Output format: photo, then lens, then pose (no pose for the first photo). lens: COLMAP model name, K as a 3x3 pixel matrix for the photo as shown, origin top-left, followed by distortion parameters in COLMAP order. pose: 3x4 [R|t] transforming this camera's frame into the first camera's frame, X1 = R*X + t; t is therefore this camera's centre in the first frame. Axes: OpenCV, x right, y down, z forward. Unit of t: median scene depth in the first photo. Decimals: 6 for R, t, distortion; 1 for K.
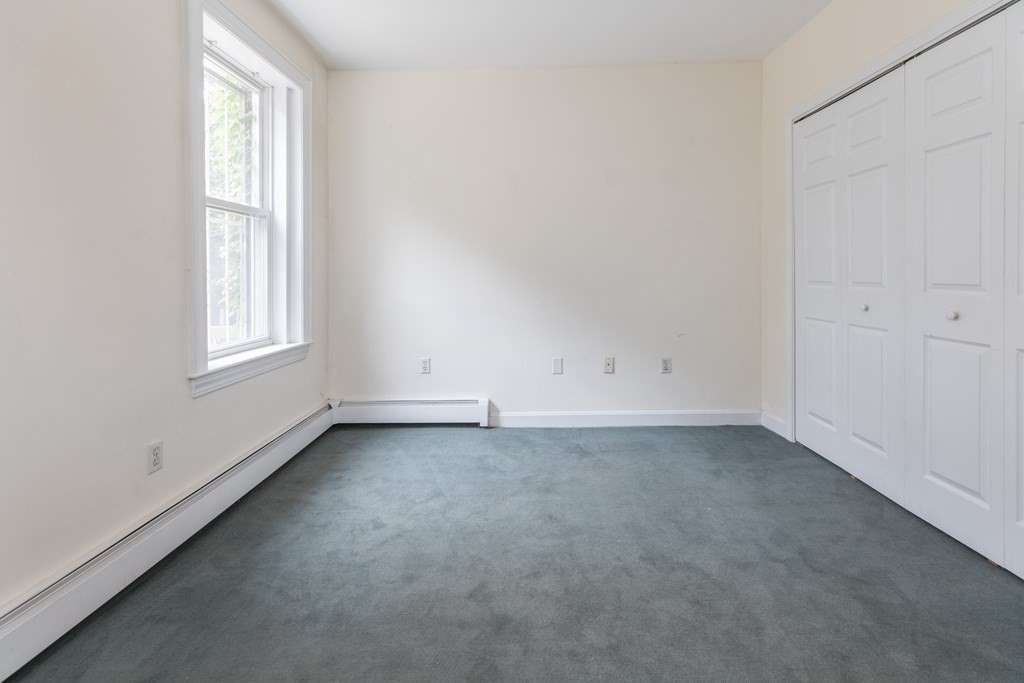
lens RADIAL K [[492.0, 0, 510.3], [0, 492.0, 282.5], [0, 0, 1]] dist [0.001596, 0.000148]
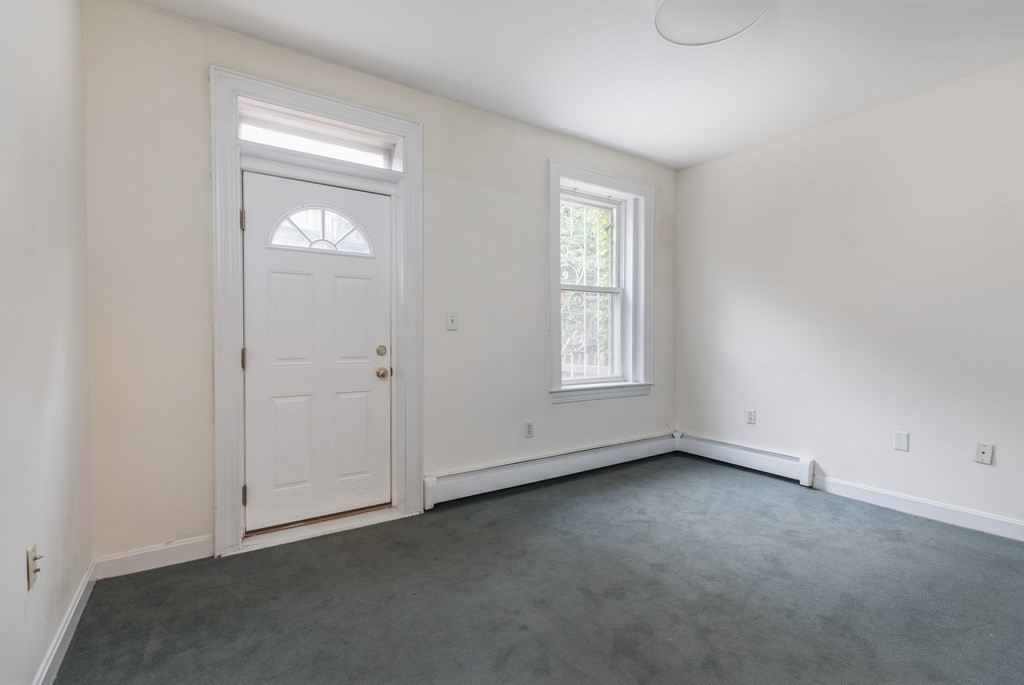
lens RADIAL K [[460.9, 0, 512.0], [0, 460.9, 342.5], [0, 0, 1]] dist [0.000640, 0.000198]
pose [[0.586381, 0.032103, -0.809399, 0.492776], [-0.023729, 0.999466, 0.022451, -0.012347], [0.809688, 0.006042, 0.586830, -0.068220]]
